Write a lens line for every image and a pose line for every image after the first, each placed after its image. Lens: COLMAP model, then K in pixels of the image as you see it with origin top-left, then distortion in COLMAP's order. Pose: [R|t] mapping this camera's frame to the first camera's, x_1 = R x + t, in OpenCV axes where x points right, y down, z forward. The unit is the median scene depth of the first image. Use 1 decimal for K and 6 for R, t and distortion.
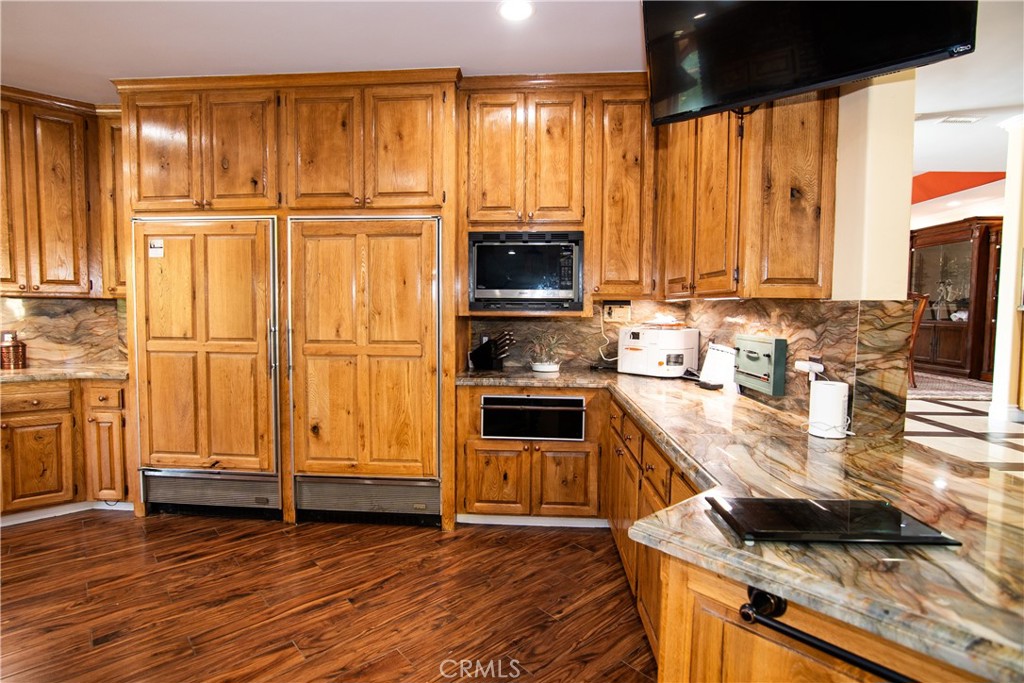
lens RADIAL K [[461.6, 0, 508.5], [0, 461.6, 333.7], [0, 0, 1]] dist [-0.003000, -0.000182]
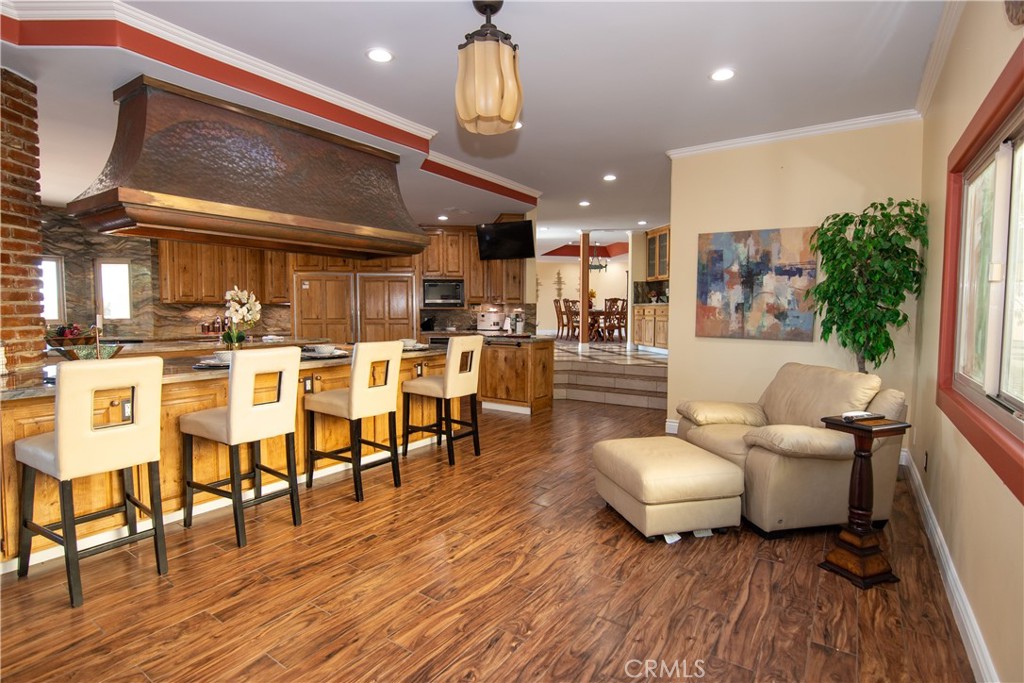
lens RADIAL K [[512.5, 0, 513.4], [0, 512.5, 340.8], [0, 0, 1]] dist [-0.004876, 0.000343]
pose [[0.968541, -0.023798, 0.247712, -0.336788], [0.022019, 0.999708, 0.009949, 0.135184], [-0.247877, -0.004181, 0.968783, -2.163953]]
